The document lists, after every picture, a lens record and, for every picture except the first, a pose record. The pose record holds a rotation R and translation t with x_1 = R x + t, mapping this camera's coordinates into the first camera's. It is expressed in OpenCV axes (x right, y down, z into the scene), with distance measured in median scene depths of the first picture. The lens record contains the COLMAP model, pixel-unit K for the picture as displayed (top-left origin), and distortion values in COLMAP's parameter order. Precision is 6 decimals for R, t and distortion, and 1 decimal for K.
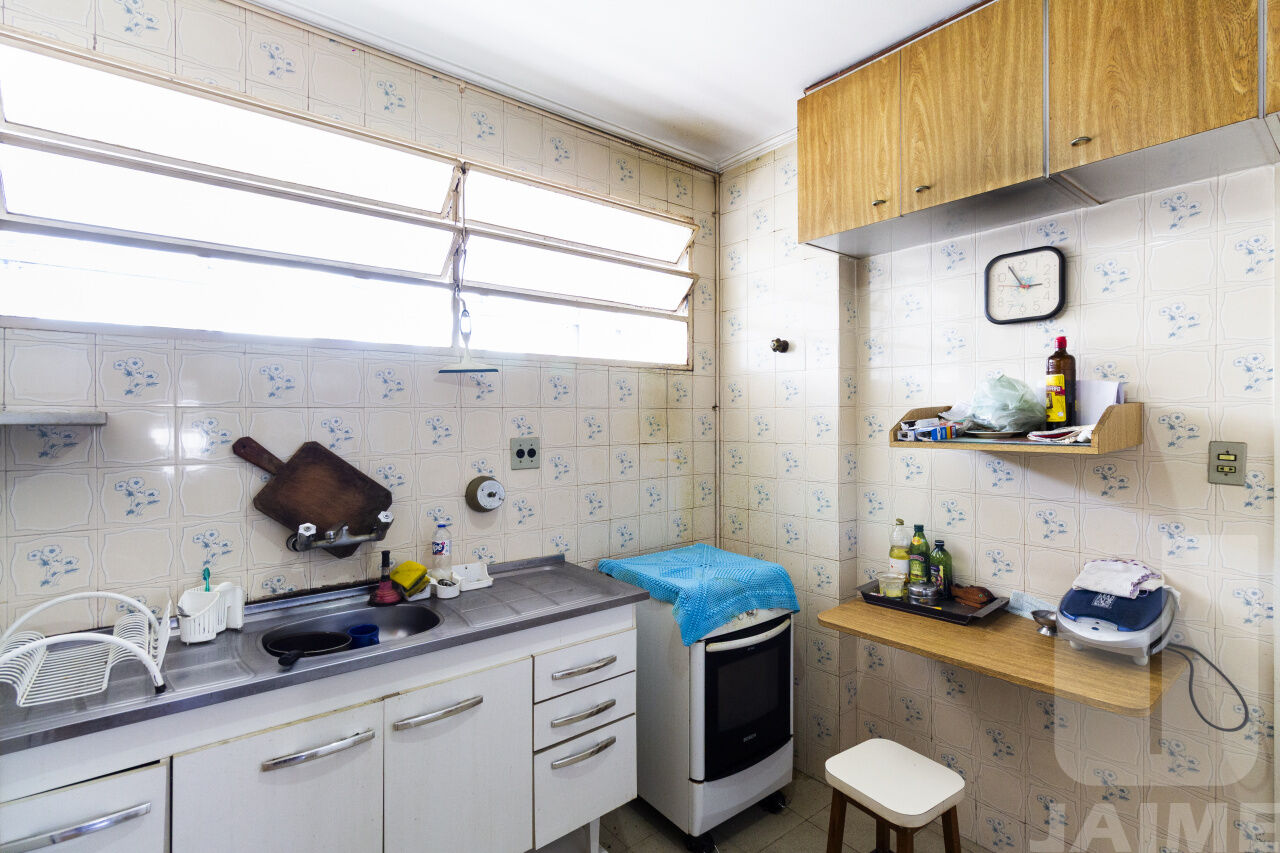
lens RADIAL K [[603.8, 0, 649.7], [0, 603.8, 419.8], [0, 0, 1]] dist [0.000182, 0.000945]
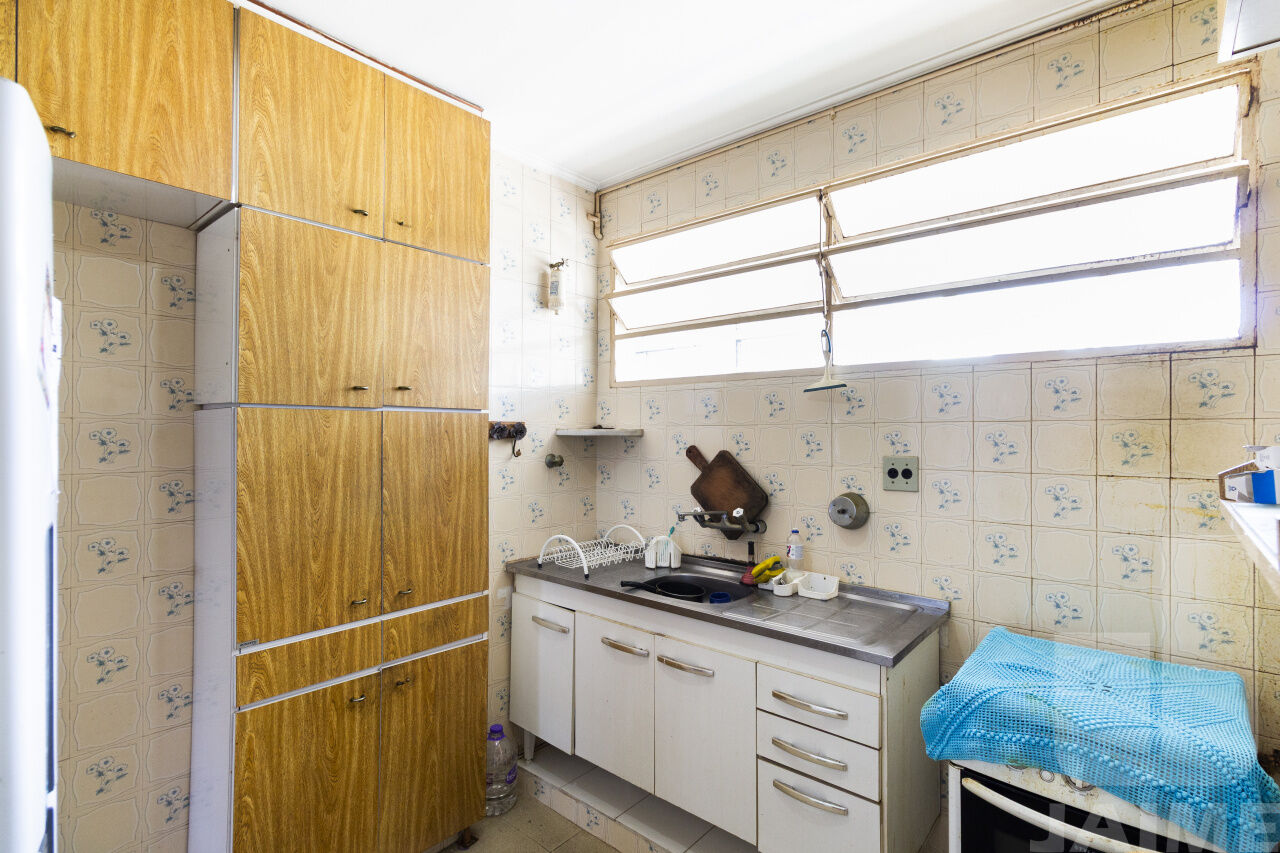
lens RADIAL K [[603.8, 0, 649.1], [0, 603.8, 429.2], [0, 0, 1]] dist [0.000182, 0.000945]
pose [[0.185104, -0.001575, -0.982718, 0.675643], [-0.007043, 0.999971, -0.002929, -0.005767], [0.982694, 0.007463, 0.185088, 0.524957]]
